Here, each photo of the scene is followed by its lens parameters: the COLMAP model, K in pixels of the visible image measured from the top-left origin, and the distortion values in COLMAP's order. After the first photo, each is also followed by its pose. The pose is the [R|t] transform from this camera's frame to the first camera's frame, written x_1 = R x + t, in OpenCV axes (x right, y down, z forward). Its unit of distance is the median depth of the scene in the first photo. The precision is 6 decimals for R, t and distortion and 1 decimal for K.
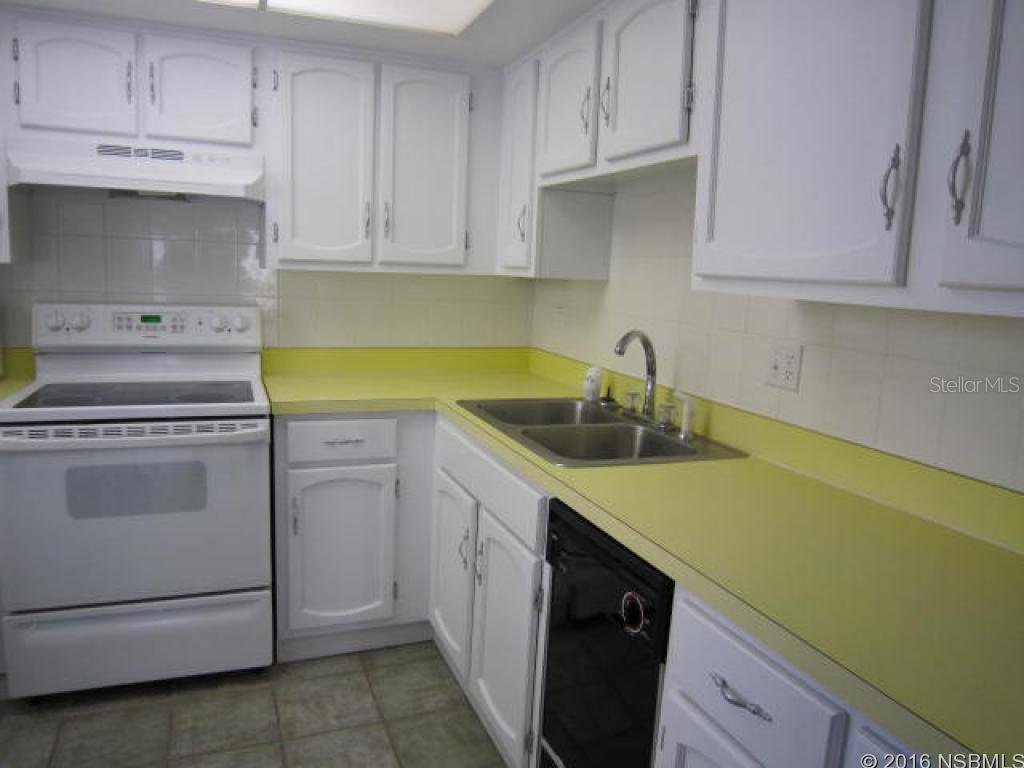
lens RADIAL K [[734.9, 0, 513.2], [0, 734.9, 379.7], [0, 0, 1]] dist [-0.056723, 0.024245]
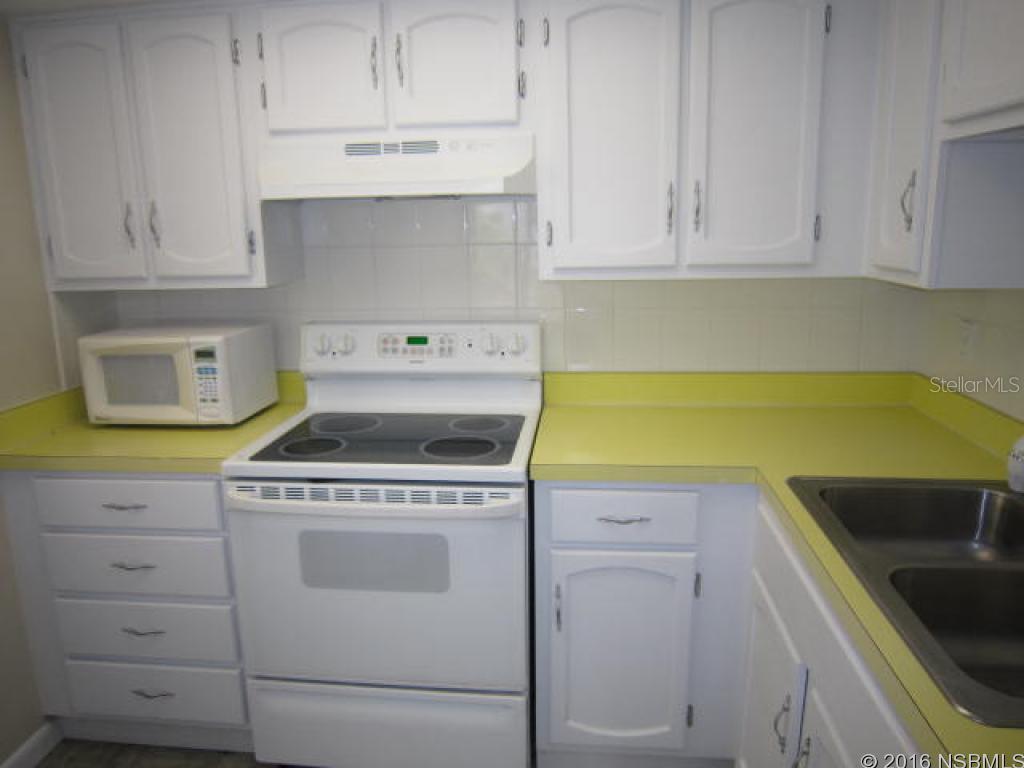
lens RADIAL K [[734.9, 0, 509.2], [0, 734.9, 379.3], [0, 0, 1]] dist [-0.056723, 0.024245]
pose [[0.883655, 0.042018, -0.466250, 0.004640], [-0.012935, 0.997775, 0.065403, -0.101740], [0.467961, -0.051763, 0.882232, 0.297607]]
